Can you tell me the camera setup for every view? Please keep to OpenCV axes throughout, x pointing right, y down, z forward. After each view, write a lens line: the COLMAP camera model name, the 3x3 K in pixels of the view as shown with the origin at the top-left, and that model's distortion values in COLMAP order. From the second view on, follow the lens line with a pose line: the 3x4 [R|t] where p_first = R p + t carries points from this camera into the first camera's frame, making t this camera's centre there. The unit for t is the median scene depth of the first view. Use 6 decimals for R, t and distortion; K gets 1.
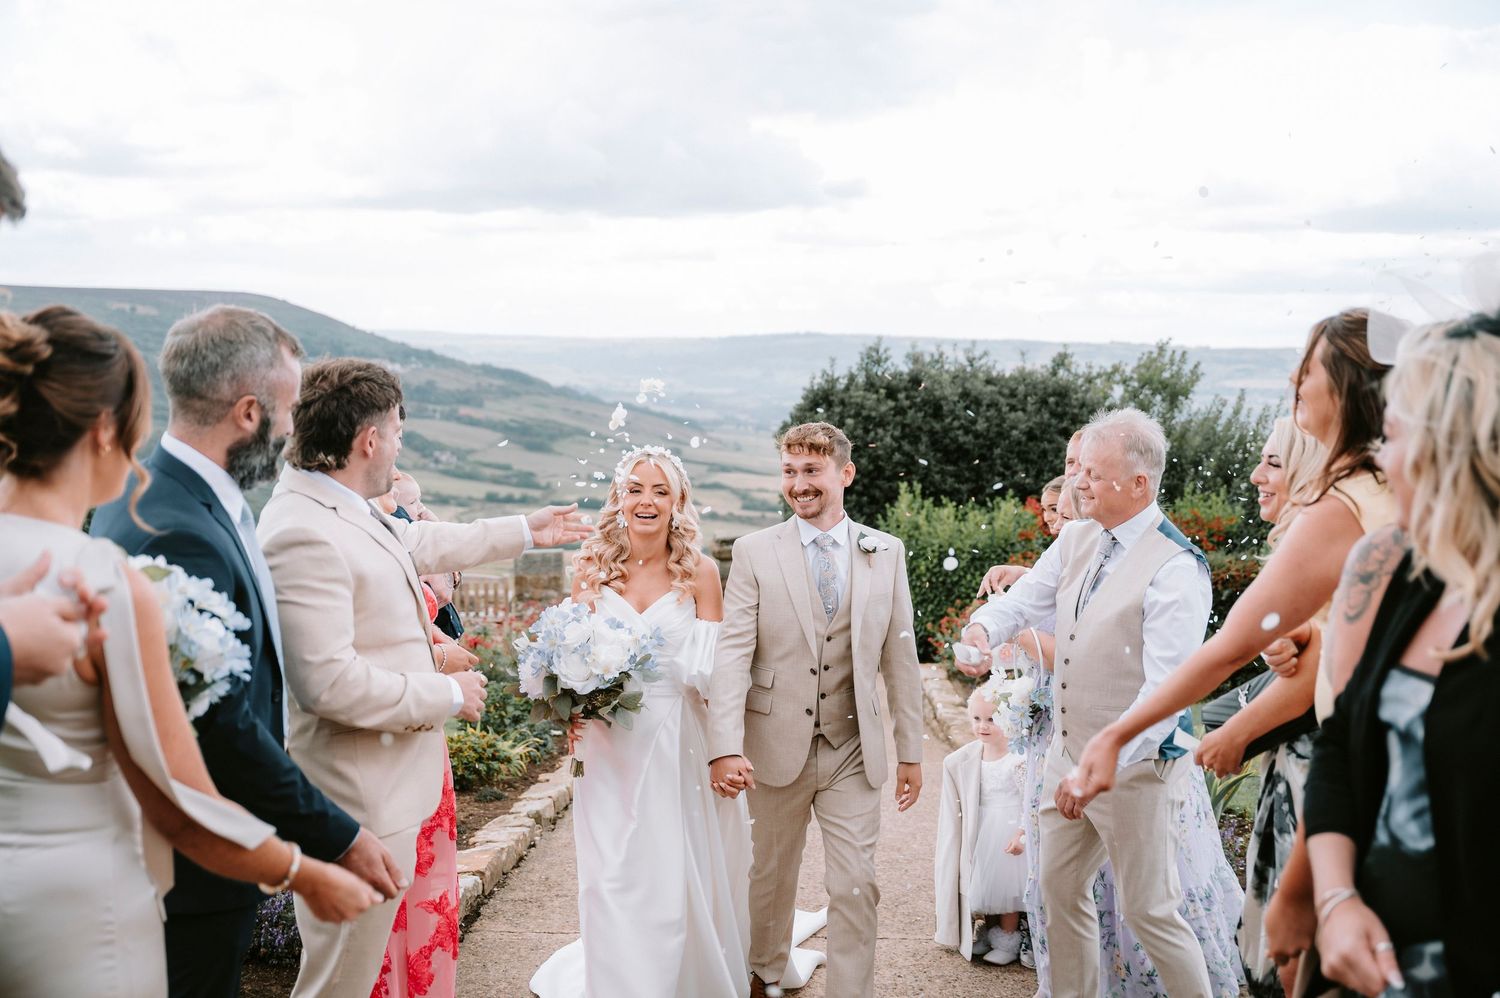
lens RADIAL K [[1754.8, 0, 761.8], [0, 1754.8, 493.4], [0, 0, 1]] dist [0.067493, 0.000000]
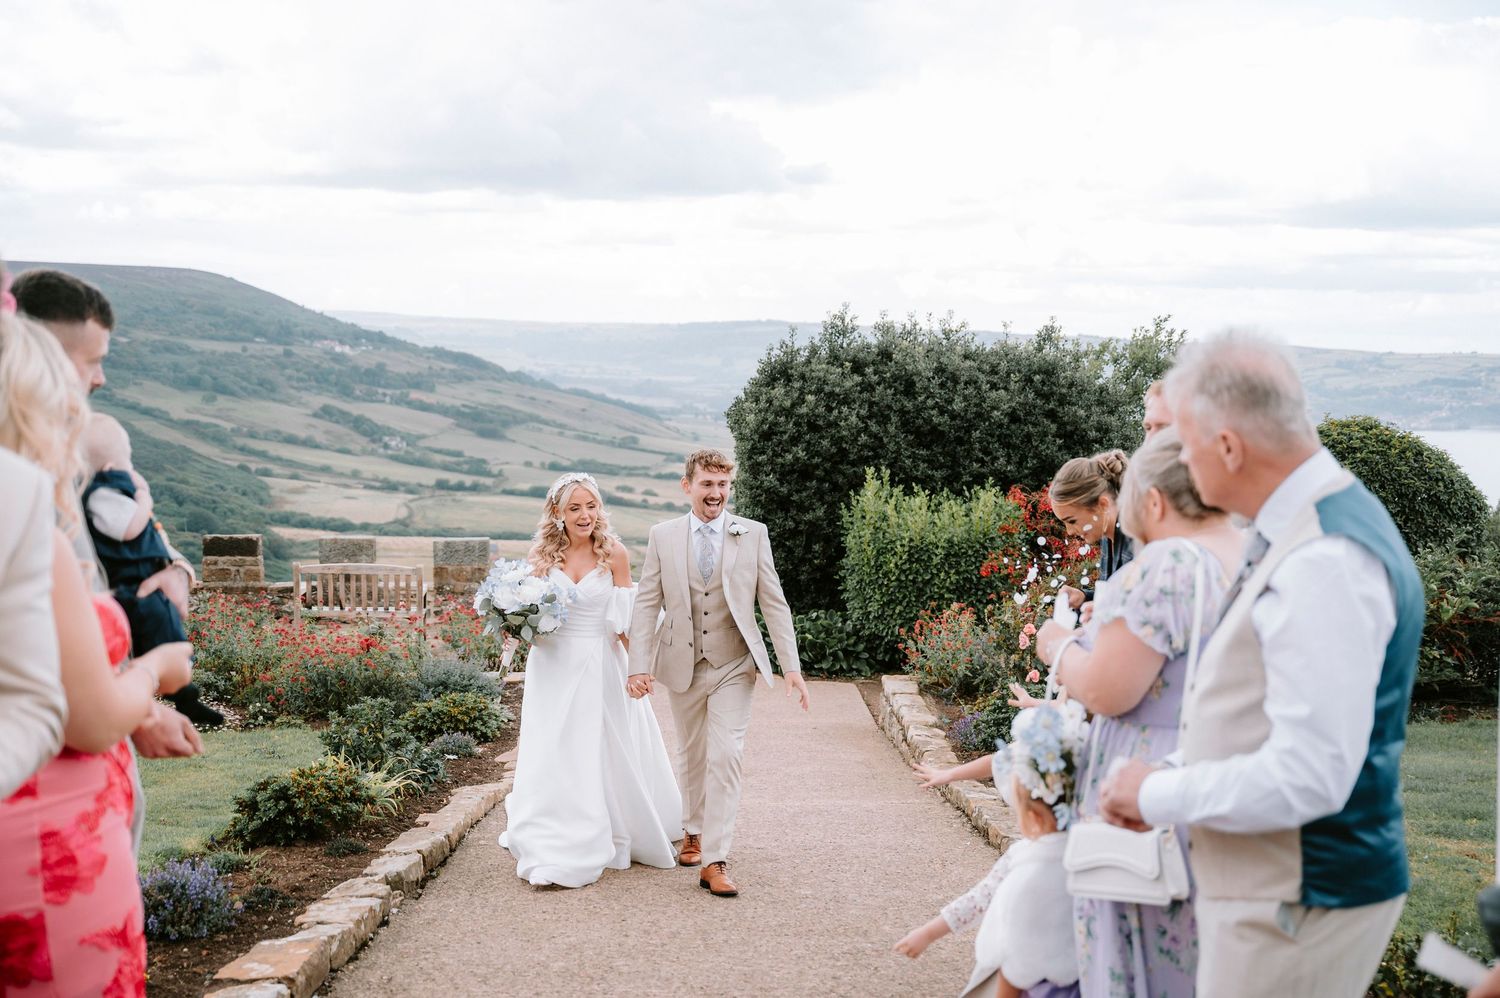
lens RADIAL K [[1754.8, 0, 753.1], [0, 1754.8, 505.2], [0, 0, 1]] dist [0.067493, 0.000000]
pose [[0.999728, 0.014991, 0.017879, 0.005702], [-0.015180, 0.999830, 0.010477, 0.004154], [-0.017719, -0.010745, 0.999785, 0.107924]]
